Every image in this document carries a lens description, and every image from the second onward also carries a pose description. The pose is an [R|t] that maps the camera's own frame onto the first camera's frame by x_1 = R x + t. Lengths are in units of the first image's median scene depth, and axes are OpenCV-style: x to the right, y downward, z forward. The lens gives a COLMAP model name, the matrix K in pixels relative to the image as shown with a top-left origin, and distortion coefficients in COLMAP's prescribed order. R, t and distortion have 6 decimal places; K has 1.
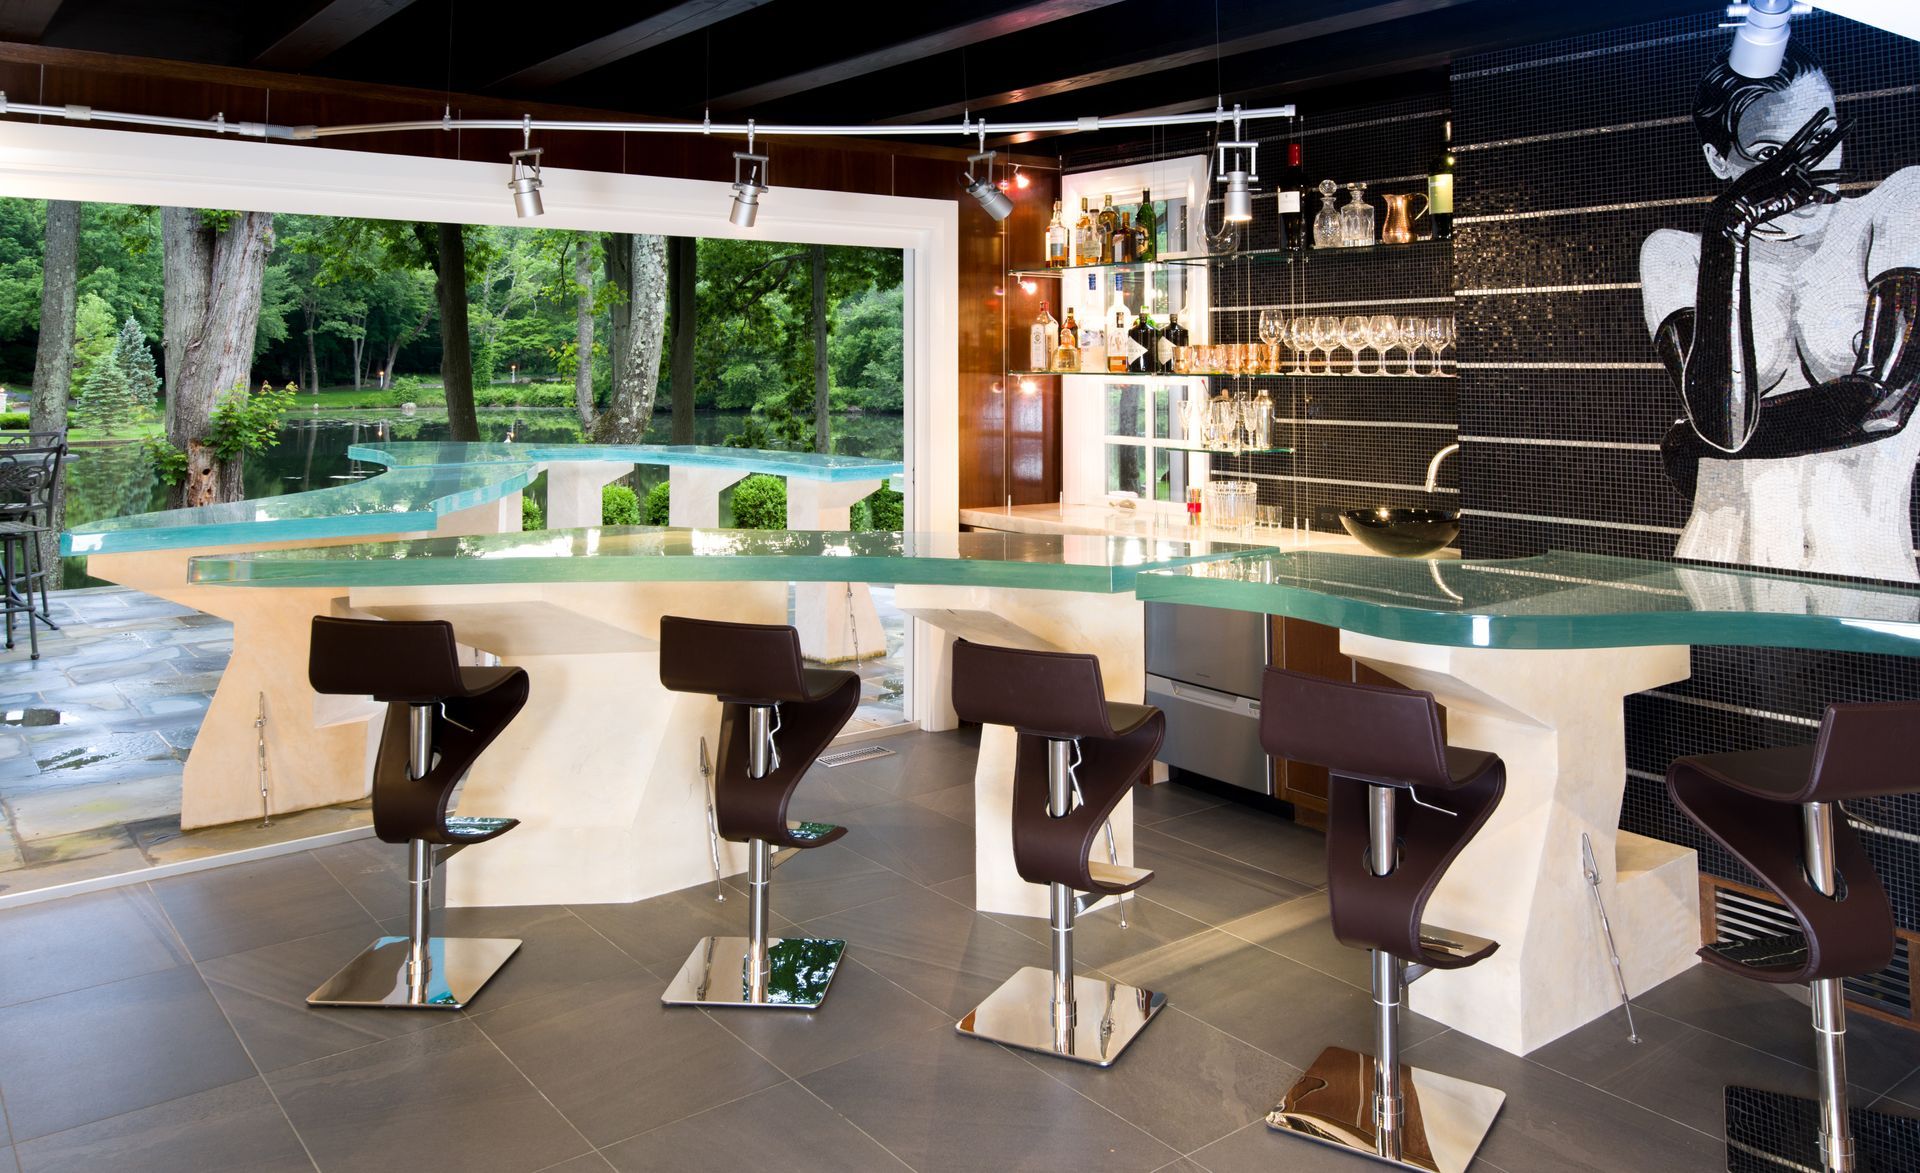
lens RADIAL K [[1375.8, 0, 1013.8], [0, 1375.8, 305.9], [0, 0, 1]] dist [0.024145, -0.028123]
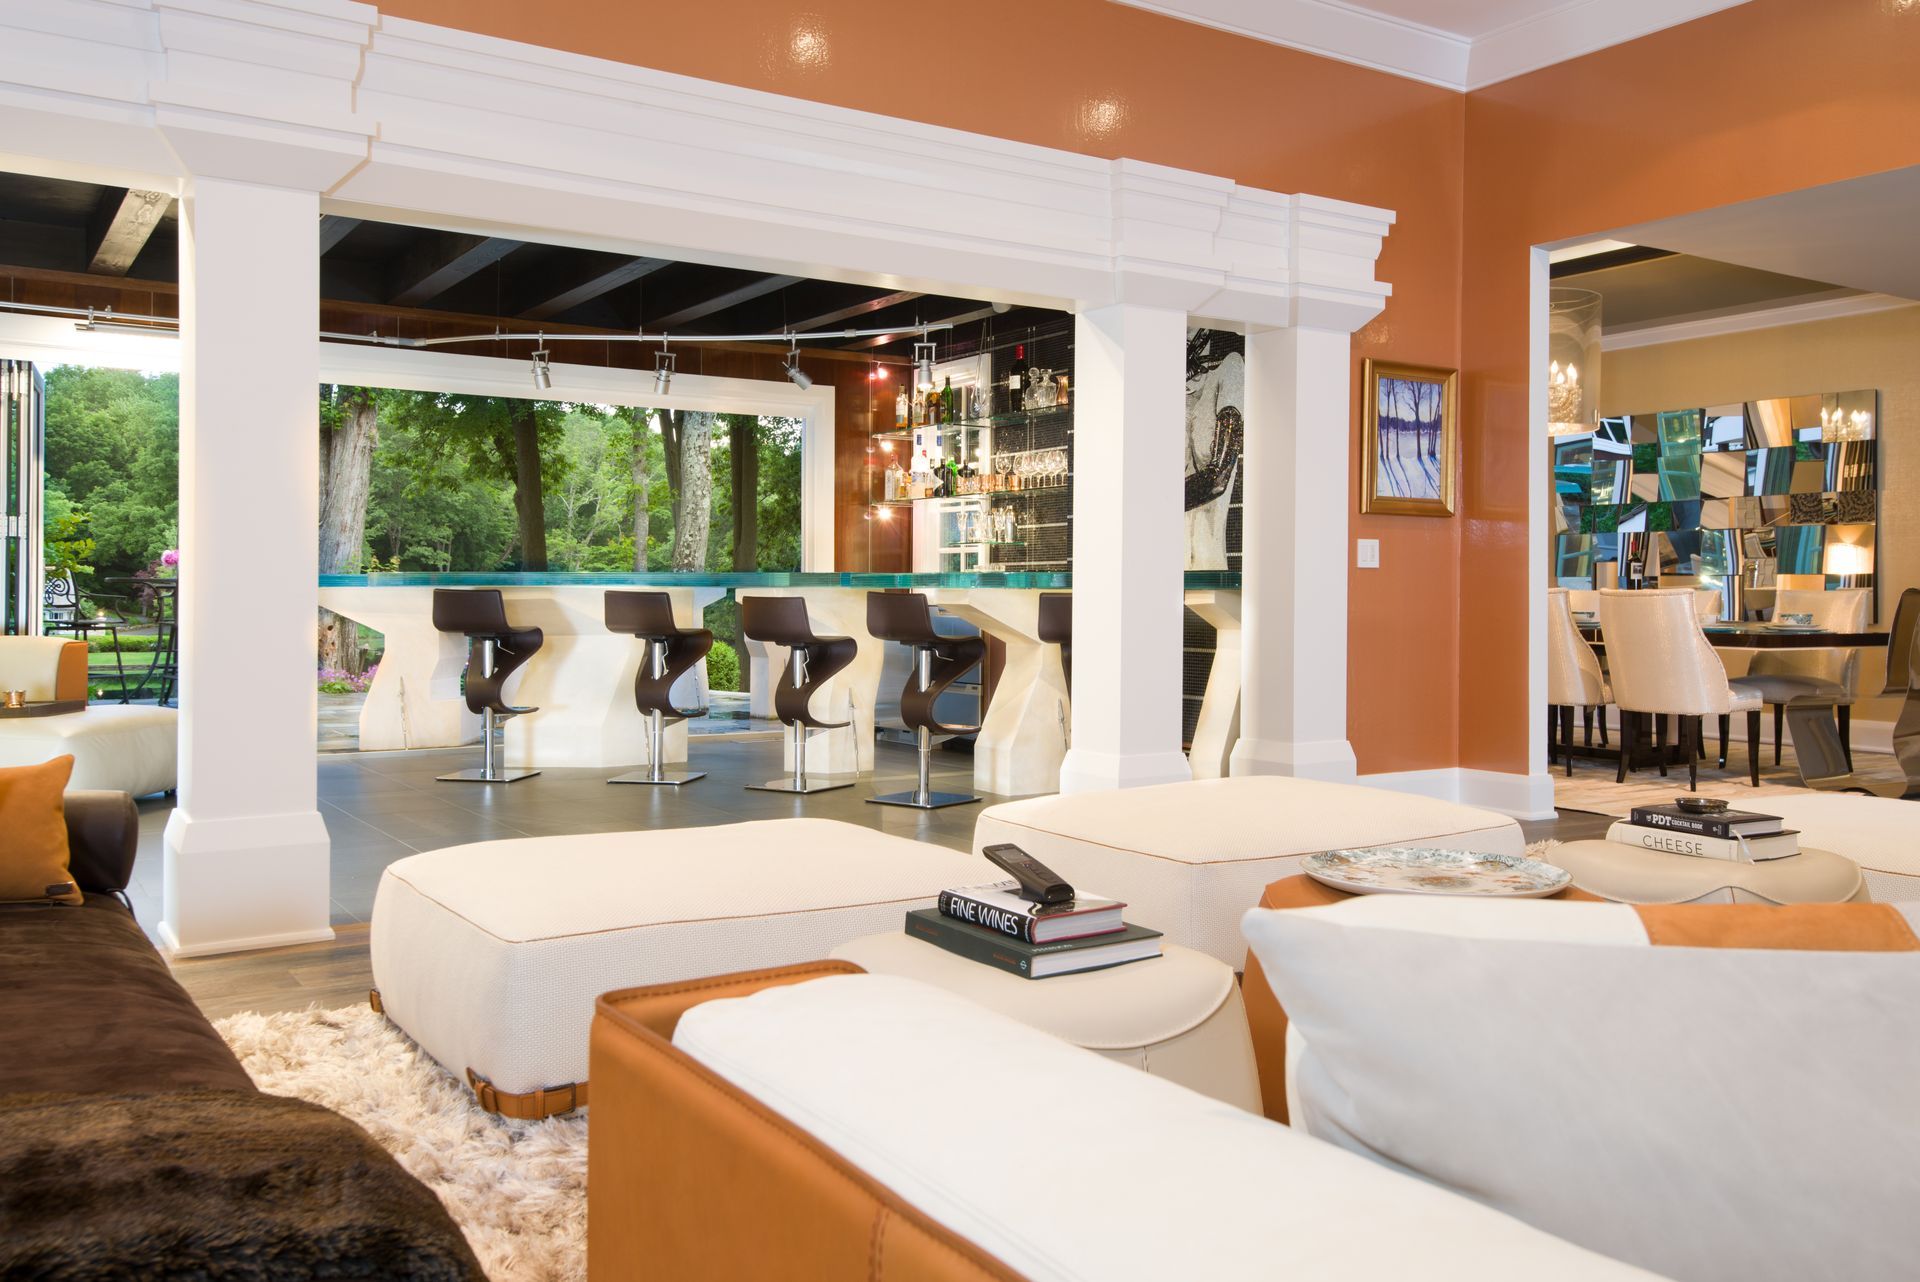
lens RADIAL K [[1472.3, 0, 999.3], [0, 1472.3, 640.0], [0, 0, 1]] dist [-0.014665, 0.026619]
pose [[0.996623, 0.009036, -0.081609, 0.290826], [-0.003077, 0.997338, 0.072853, 0.087243], [0.082050, -0.072356, 0.993998, -0.634501]]
